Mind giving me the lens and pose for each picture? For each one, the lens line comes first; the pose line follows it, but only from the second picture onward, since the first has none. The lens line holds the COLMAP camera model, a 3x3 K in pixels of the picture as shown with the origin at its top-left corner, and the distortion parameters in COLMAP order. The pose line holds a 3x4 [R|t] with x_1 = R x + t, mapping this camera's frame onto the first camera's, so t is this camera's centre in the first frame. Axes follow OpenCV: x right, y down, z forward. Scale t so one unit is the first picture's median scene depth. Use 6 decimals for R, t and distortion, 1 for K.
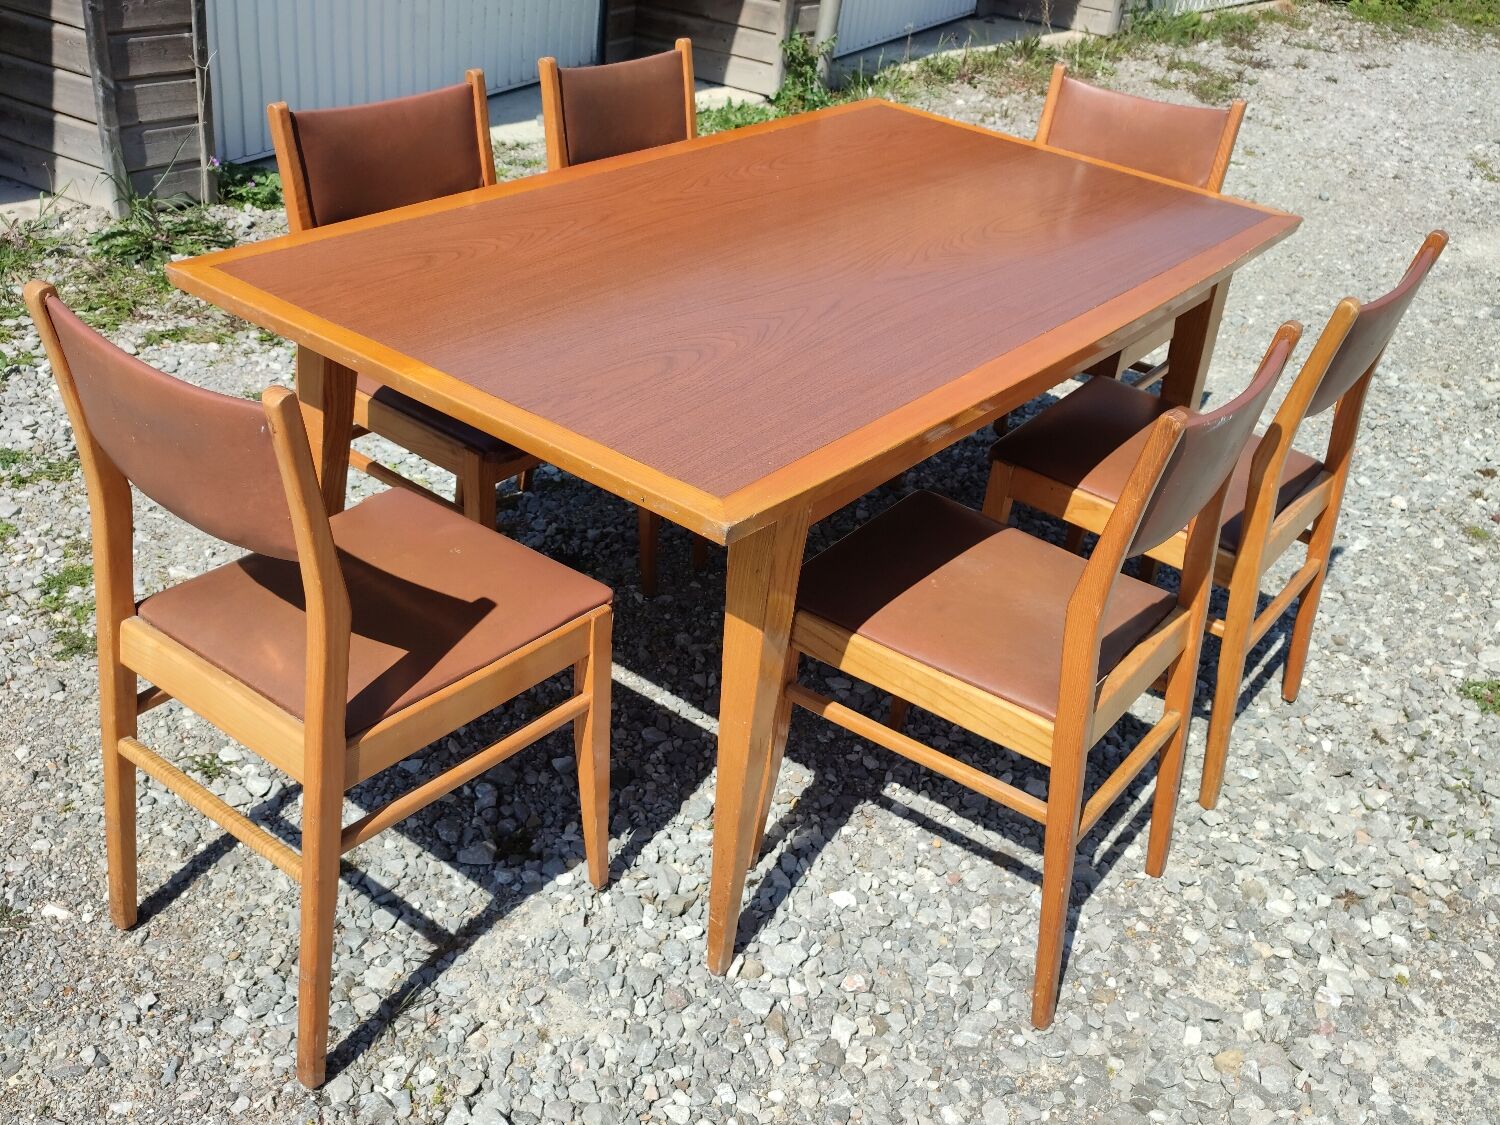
lens RADIAL K [[1501.4, 0, 751.1], [0, 1501.4, 574.8], [0, 0, 1]] dist [0.025368, 0.000000]
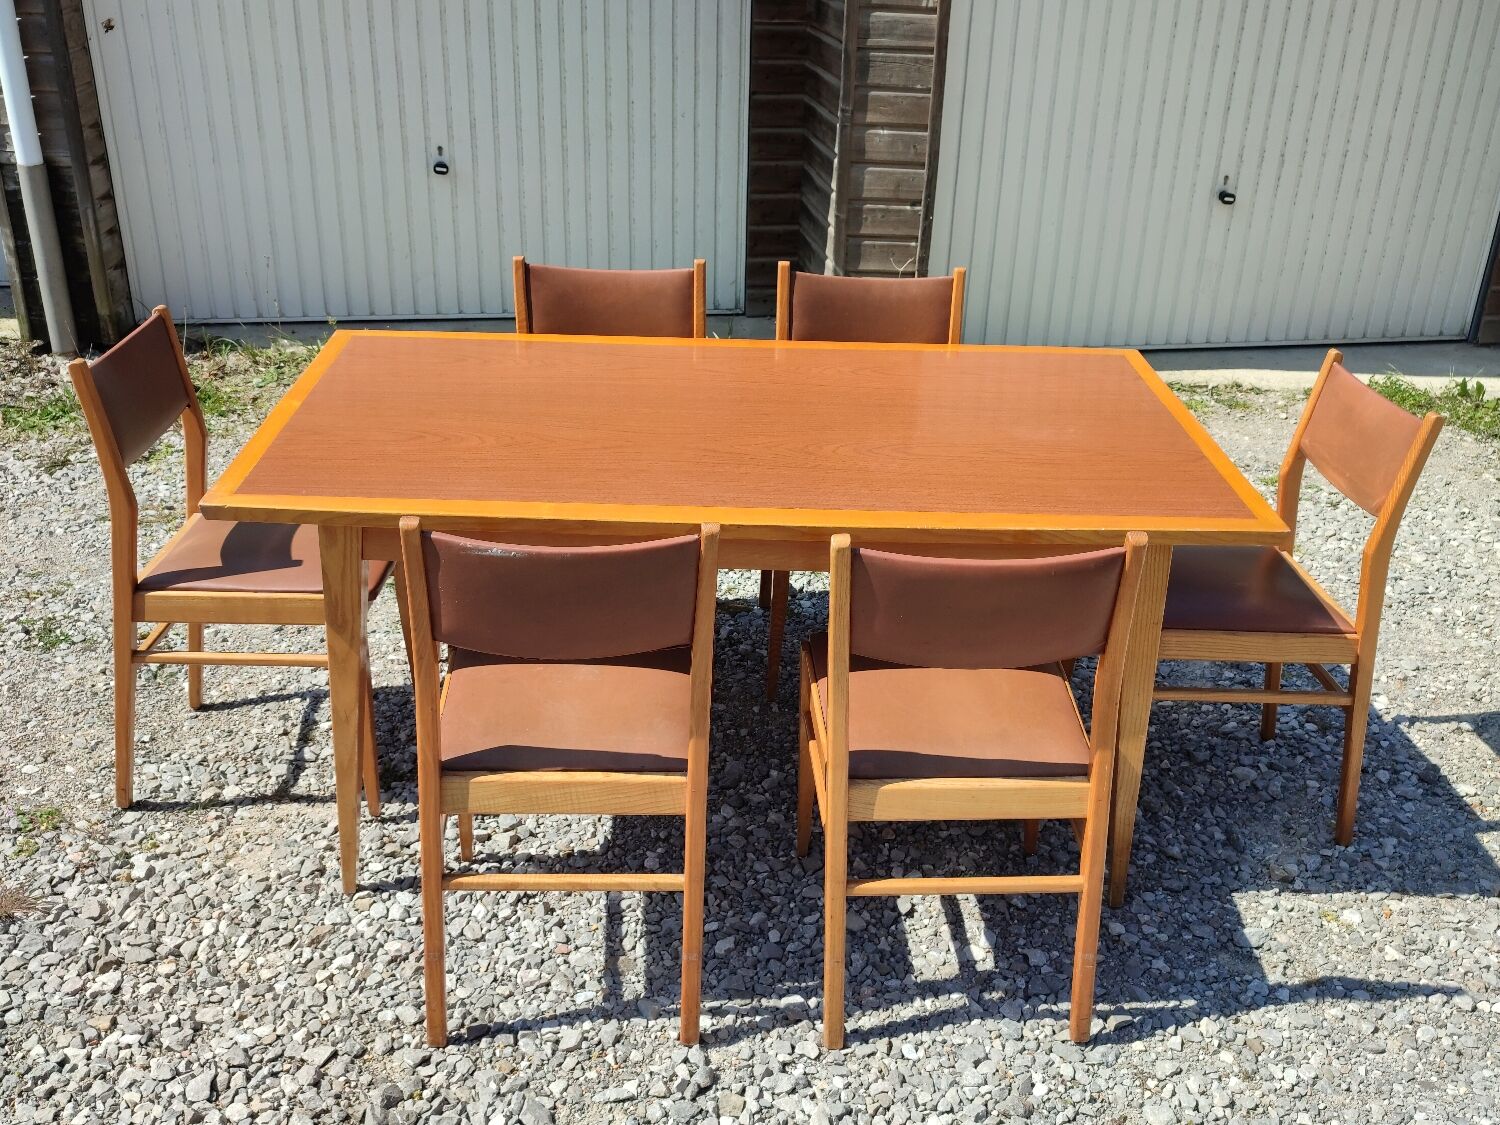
lens RADIAL K [[1501.4, 0, 743.2], [0, 1501.4, 559.8], [0, 0, 1]] dist [0.025368, 0.000000]
pose [[0.618432, 0.260526, -0.741396, 0.987218], [-0.377257, 0.926047, 0.010725, -0.136120], [0.689362, 0.273064, 0.670982, 0.245773]]
